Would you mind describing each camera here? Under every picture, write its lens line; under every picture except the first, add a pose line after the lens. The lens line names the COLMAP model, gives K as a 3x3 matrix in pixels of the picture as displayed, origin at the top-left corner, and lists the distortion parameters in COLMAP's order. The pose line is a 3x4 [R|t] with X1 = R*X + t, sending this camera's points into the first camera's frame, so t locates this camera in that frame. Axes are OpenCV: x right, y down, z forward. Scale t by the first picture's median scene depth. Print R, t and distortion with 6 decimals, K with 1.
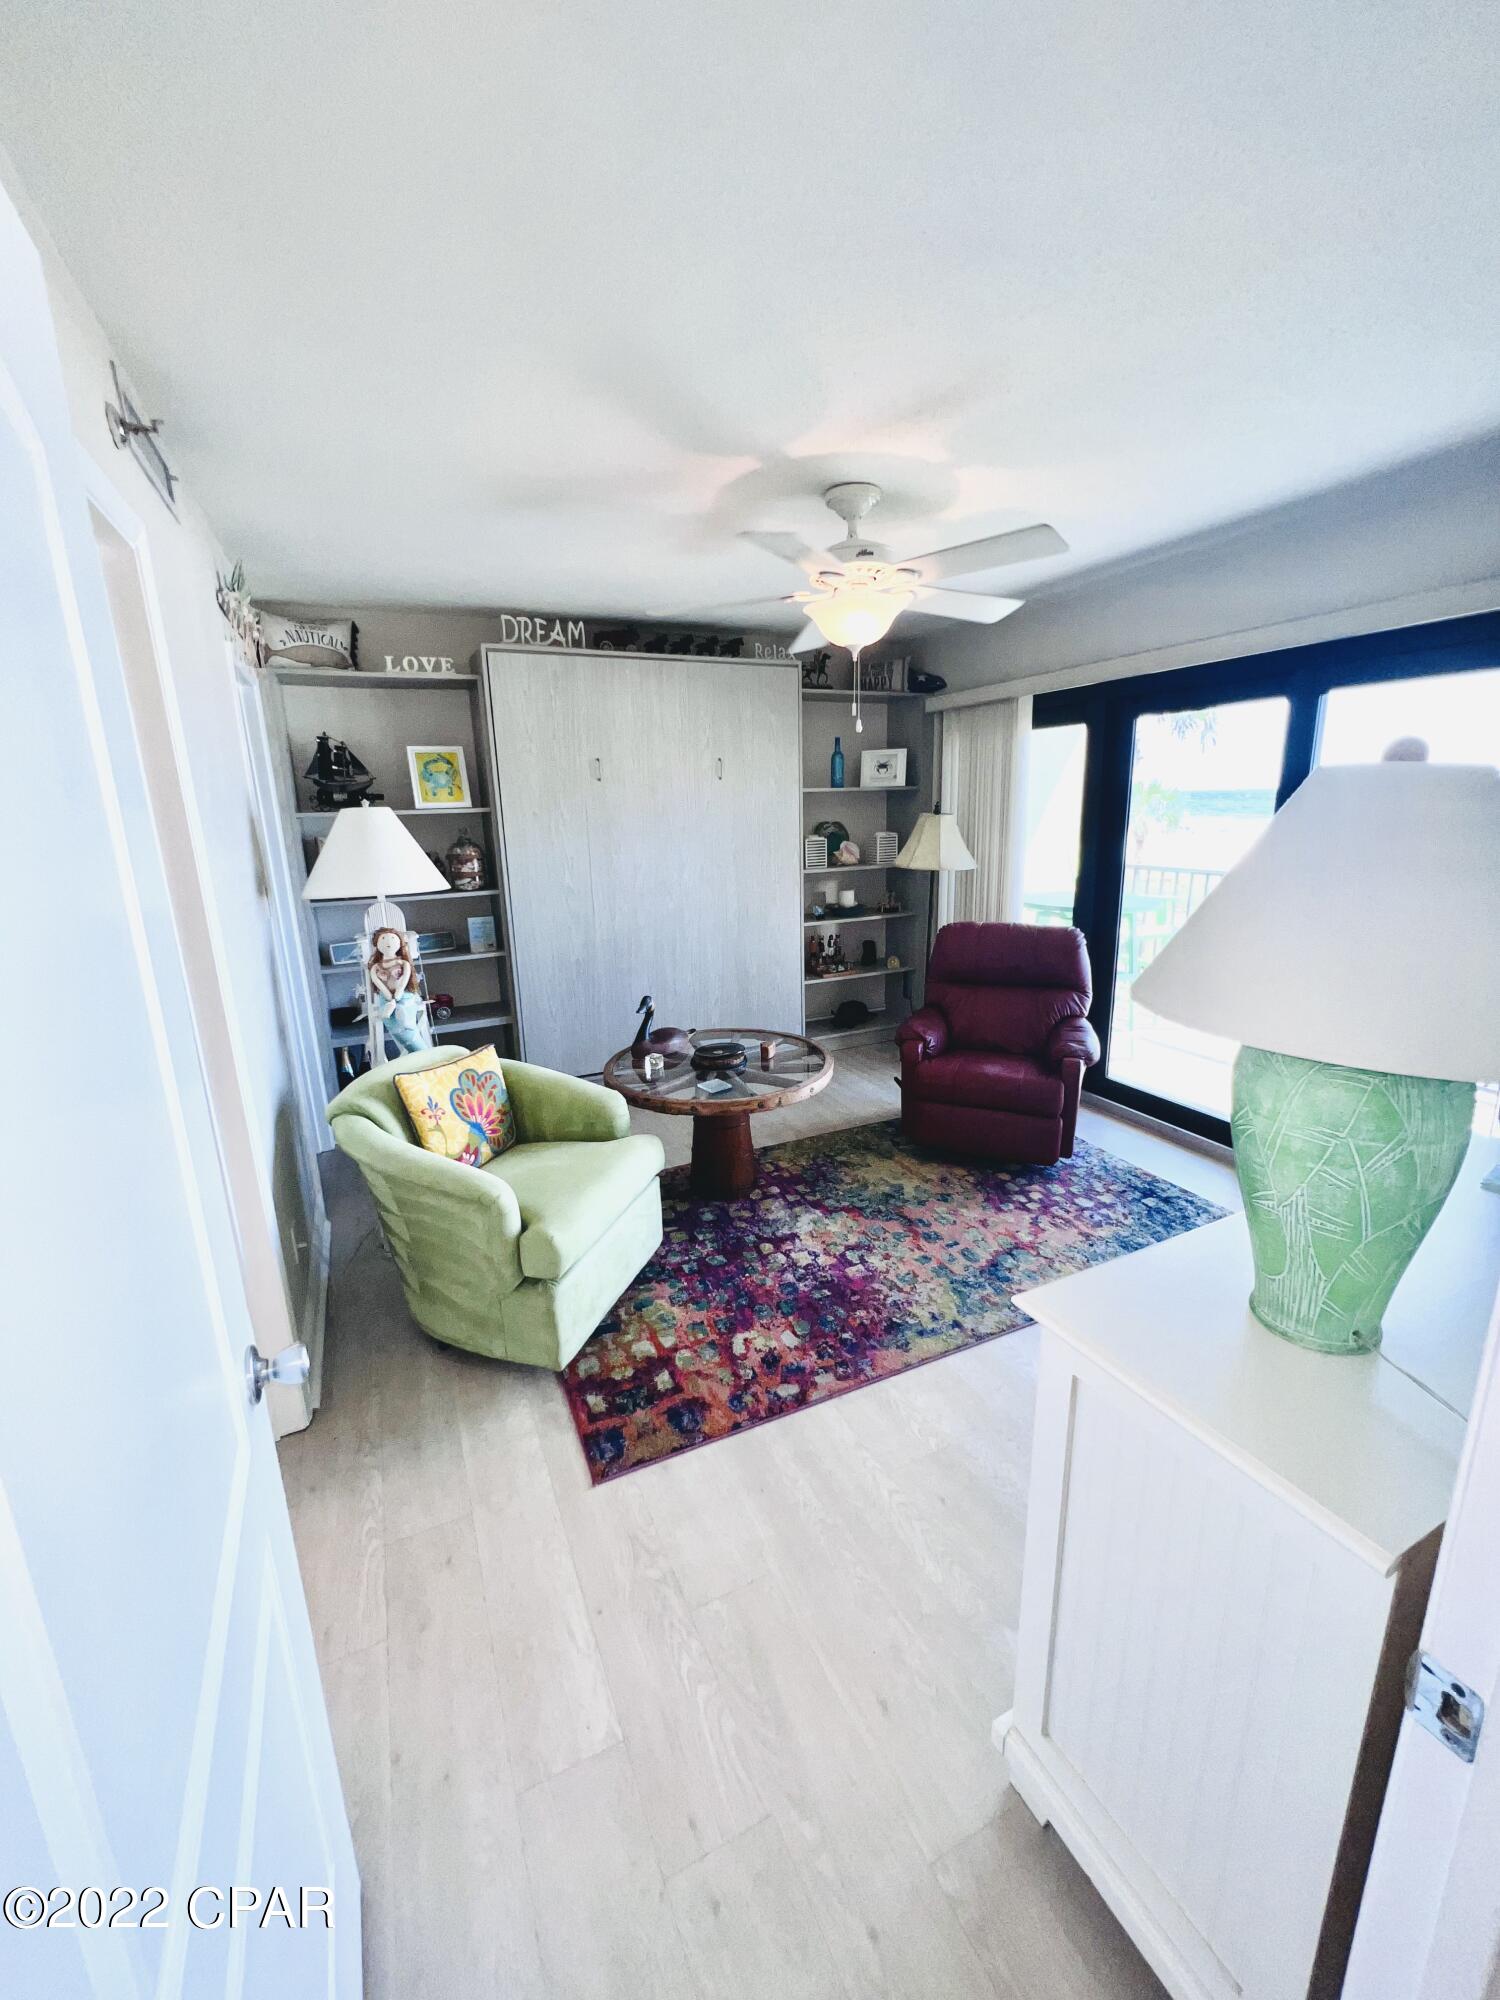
lens RADIAL K [[804.3, 0, 758.3], [0, 804.3, 994.8], [0, 0, 1]] dist [0.002401, 0.000236]
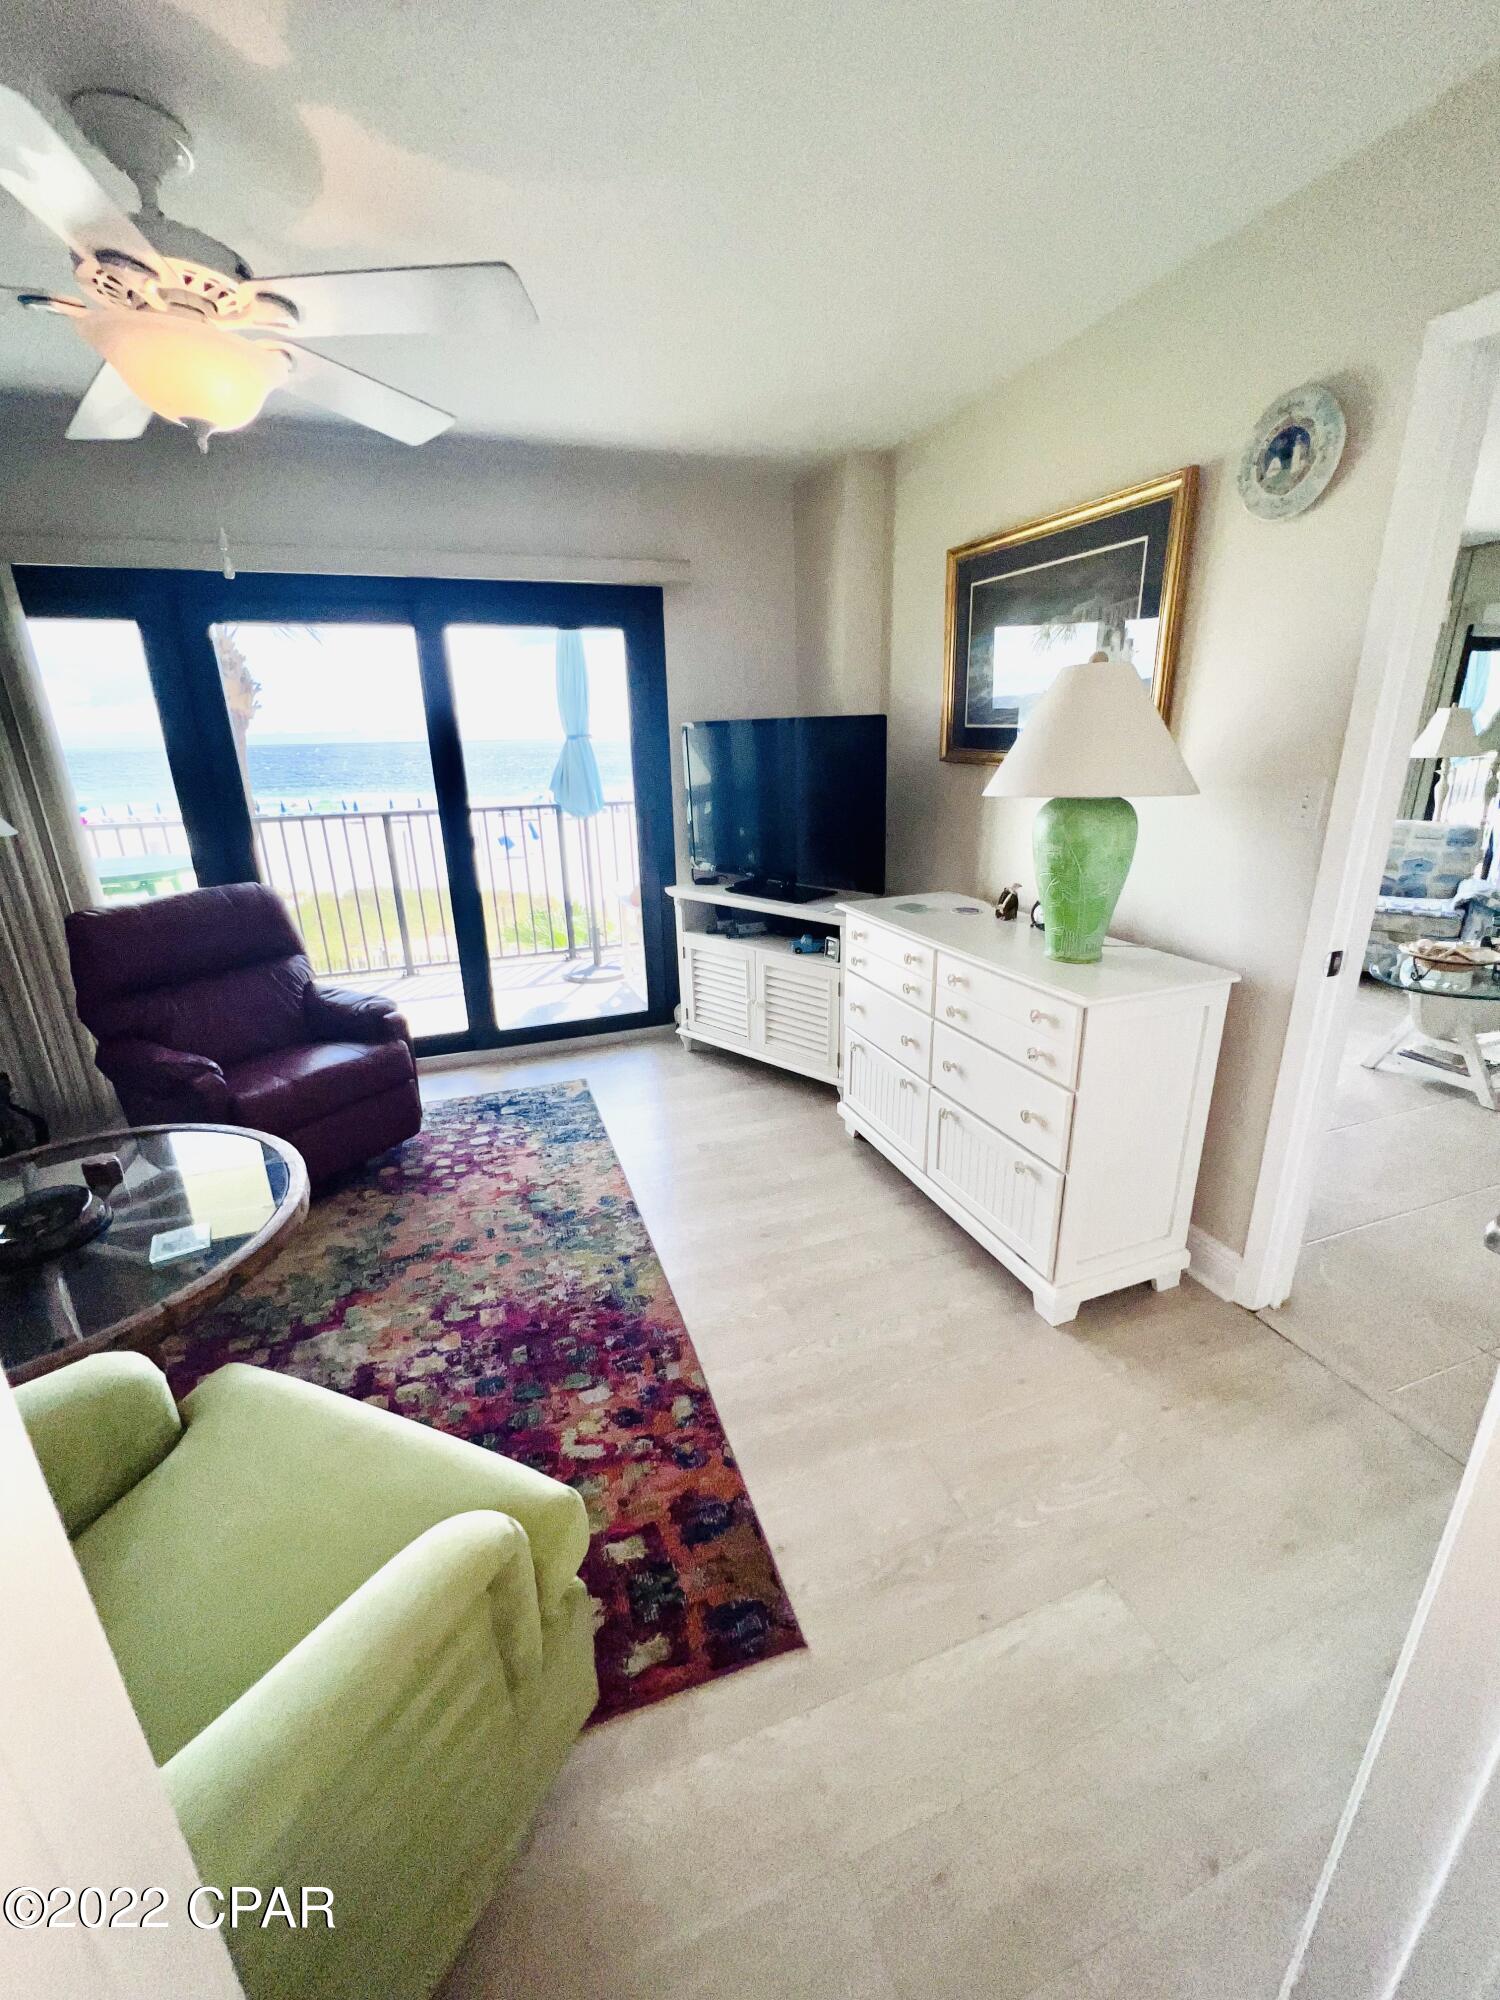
lens RADIAL K [[804.3, 0, 759.6], [0, 804.3, 986.1], [0, 0, 1]] dist [0.002401, 0.000236]
pose [[0.093981, -0.275171, 0.956791, -0.579622], [0.251149, 0.936515, 0.244670, -0.089697], [-0.963375, 0.217303, 0.157124, 0.642429]]
